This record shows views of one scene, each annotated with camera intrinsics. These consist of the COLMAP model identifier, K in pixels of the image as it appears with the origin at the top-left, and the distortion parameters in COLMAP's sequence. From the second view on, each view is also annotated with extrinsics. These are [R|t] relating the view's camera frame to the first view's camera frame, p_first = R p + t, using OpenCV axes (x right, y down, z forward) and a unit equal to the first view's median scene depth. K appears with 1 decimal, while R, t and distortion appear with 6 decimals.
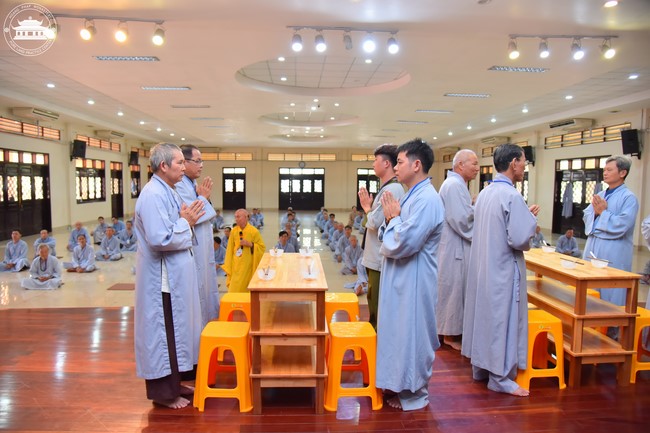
lens RADIAL K [[431.9, 0, 317.2], [0, 431.9, 220.2], [0, 0, 1]] dist [-0.110514, 0.059365]
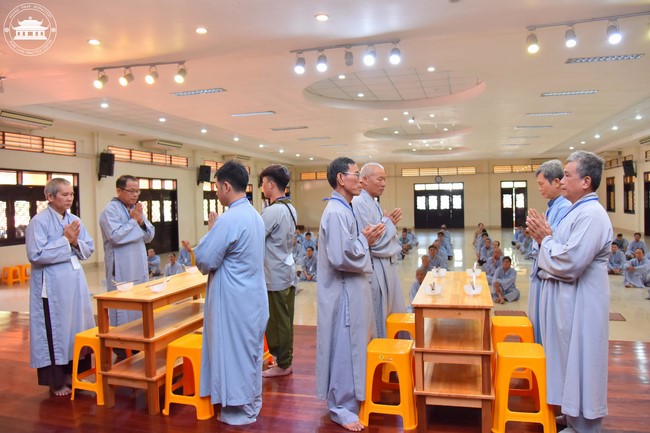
lens RADIAL K [[458.8, 0, 335.6], [0, 458.8, 215.7], [0, 0, 1]] dist [-0.123915, 0.076413]
pose [[0.951331, -0.020139, -0.307512, 0.125910], [0.004113, 0.998603, -0.052676, 0.000005], [0.308143, 0.048848, 0.950085, 0.003102]]
